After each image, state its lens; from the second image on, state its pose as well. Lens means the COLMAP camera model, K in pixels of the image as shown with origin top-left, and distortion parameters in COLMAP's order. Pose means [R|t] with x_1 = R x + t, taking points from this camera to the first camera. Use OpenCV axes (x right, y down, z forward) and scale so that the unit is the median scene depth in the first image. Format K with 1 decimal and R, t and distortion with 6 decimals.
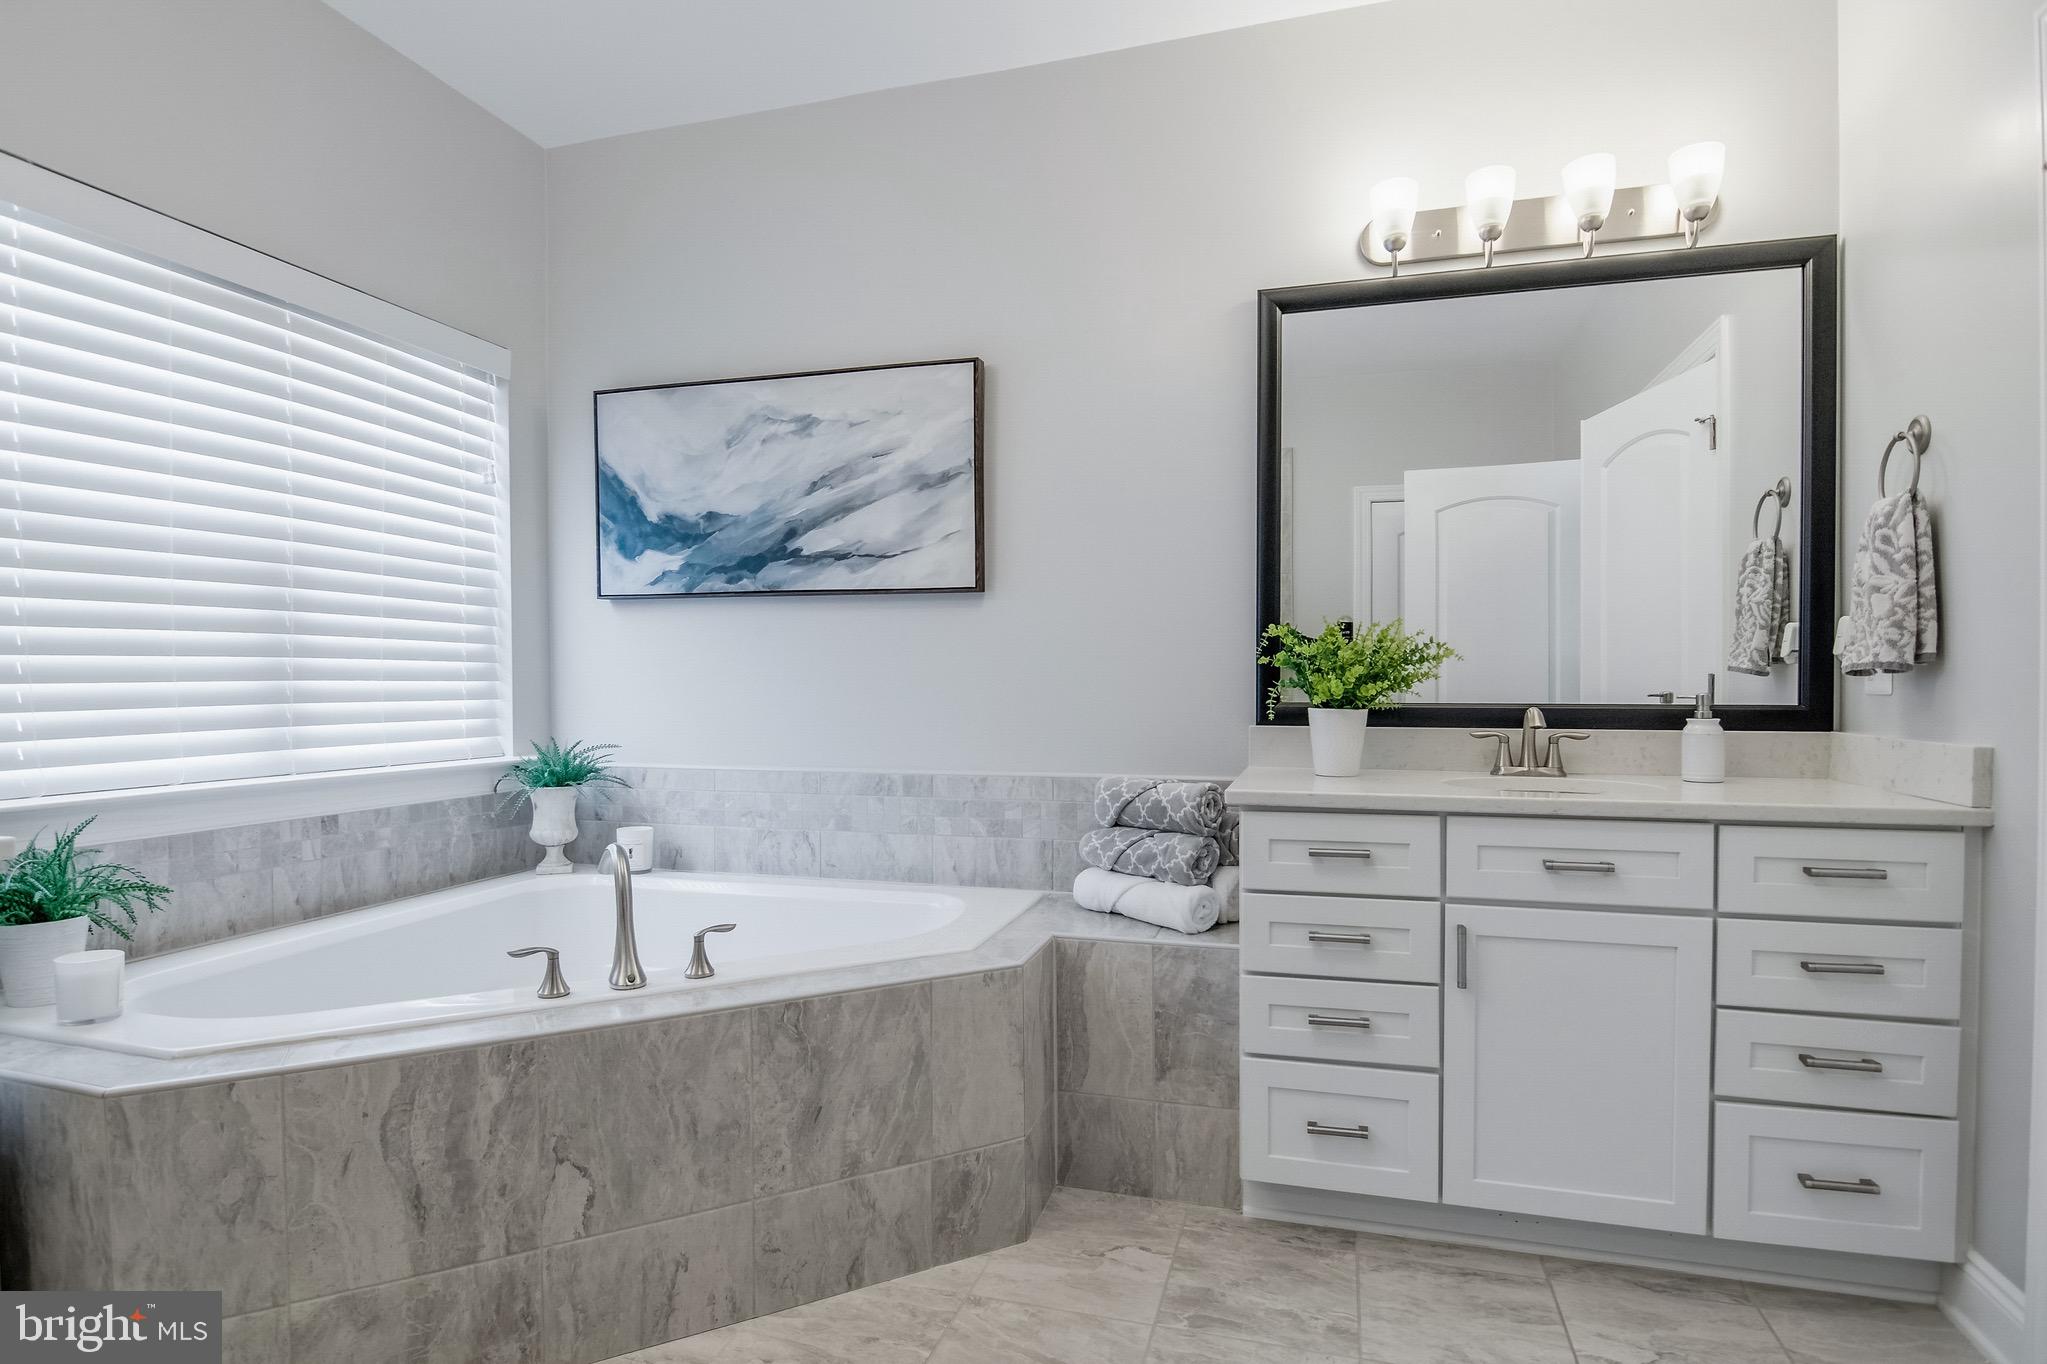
lens RADIAL K [[1064.4, 0, 1023.0], [0, 1064.4, 690.5], [0, 0, 1]] dist [-0.009488, -0.004692]
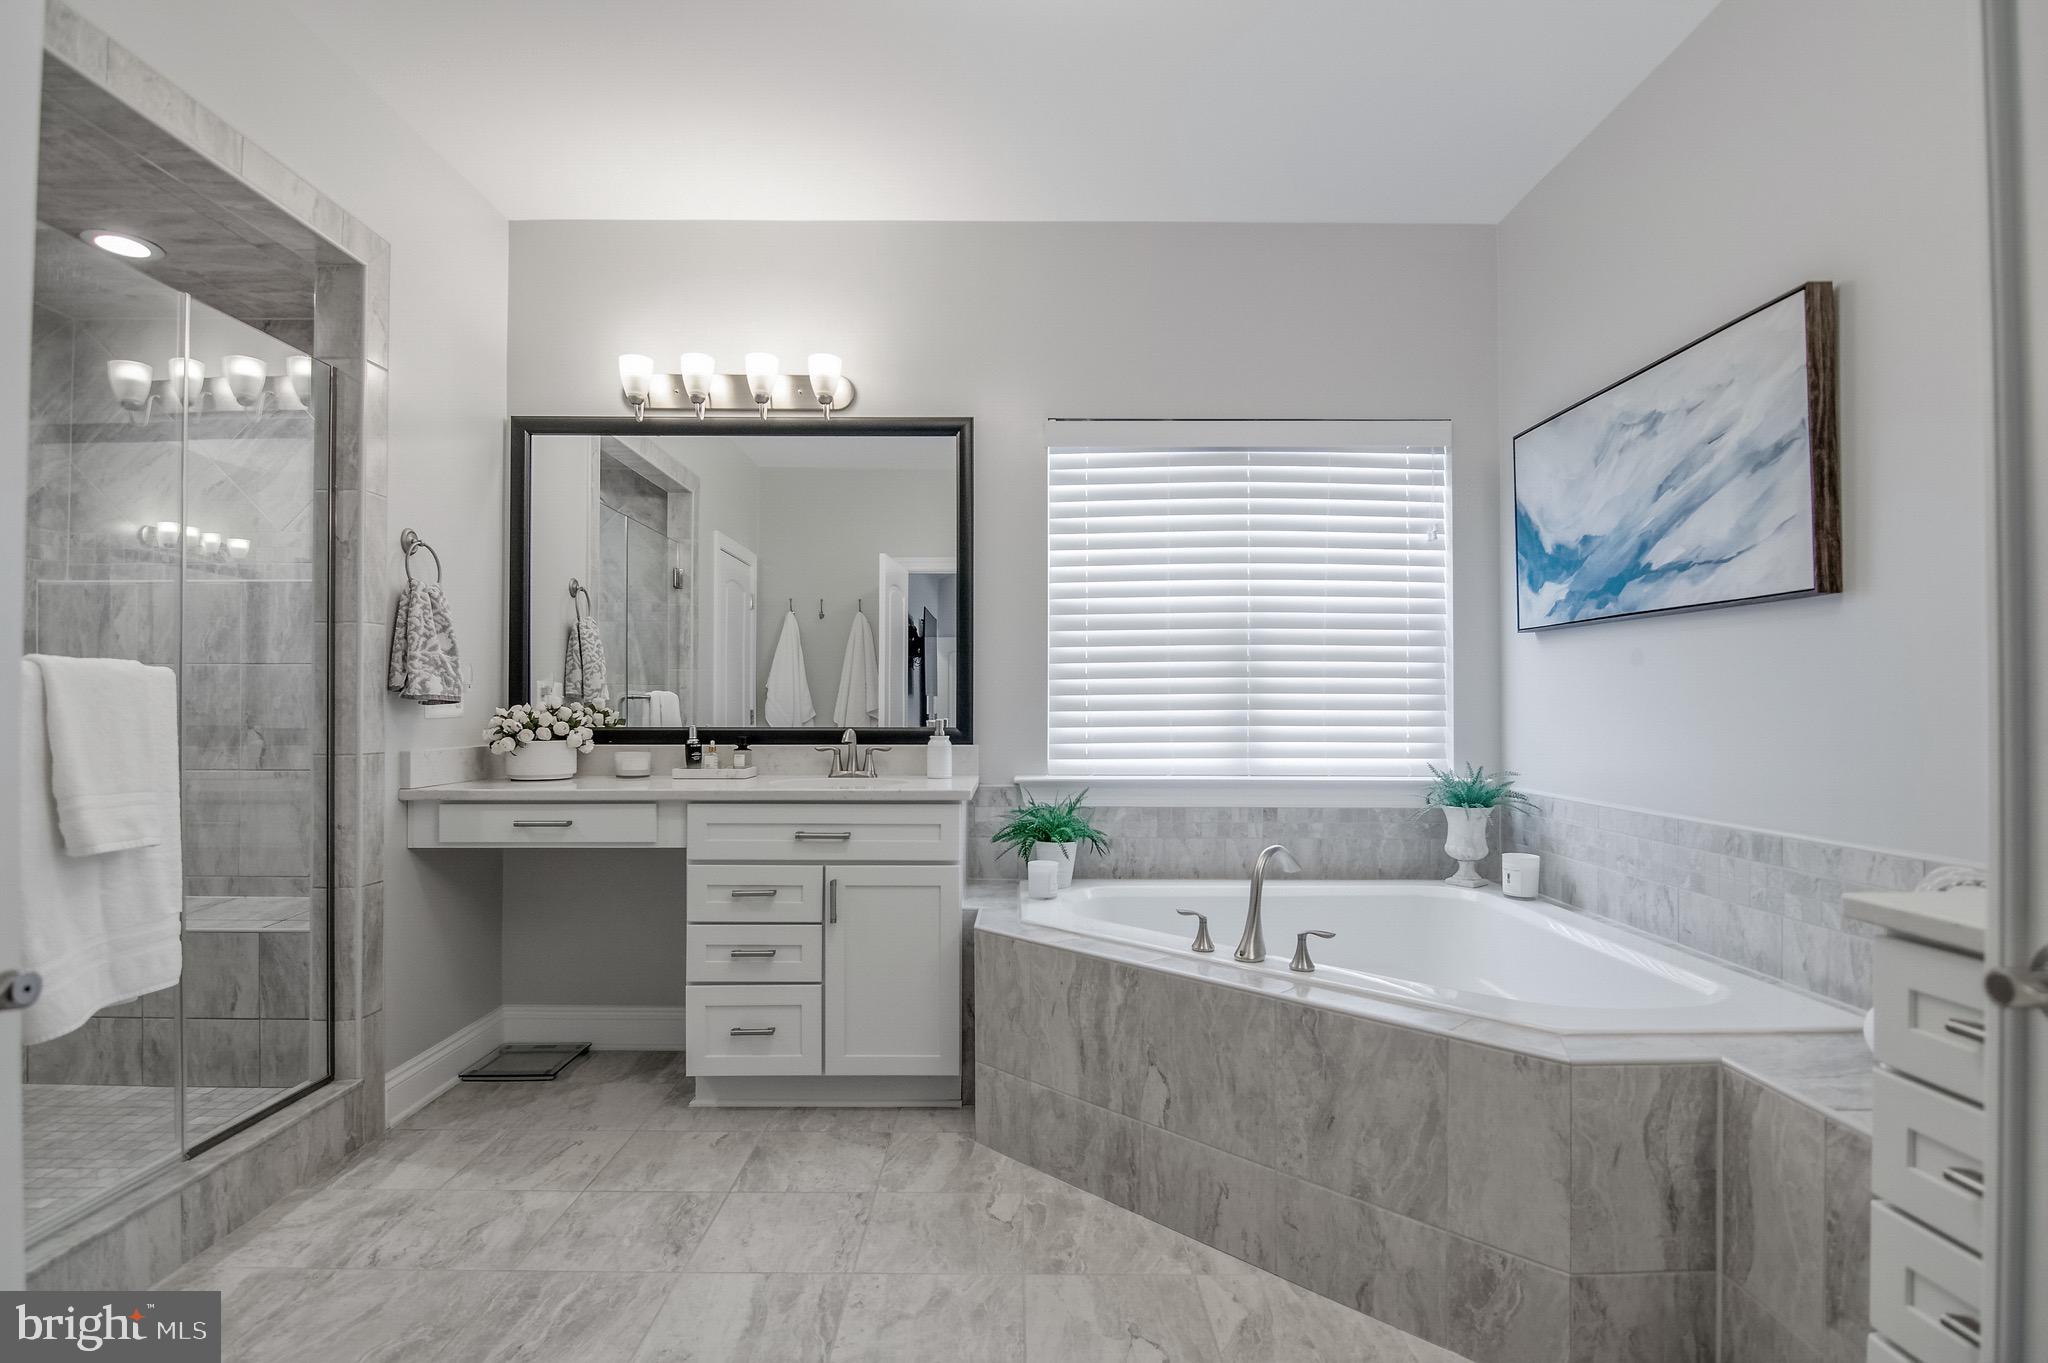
lens RADIAL K [[1013.8, 0, 1010.9], [0, 1013.8, 687.6], [0, 0, 1]] dist [-0.017371, -0.003340]
pose [[0.286936, -0.014752, -0.957836, 0.461583], [-0.011647, 0.999754, -0.018887, -0.008565], [0.957879, 0.016575, 0.286693, 0.267226]]
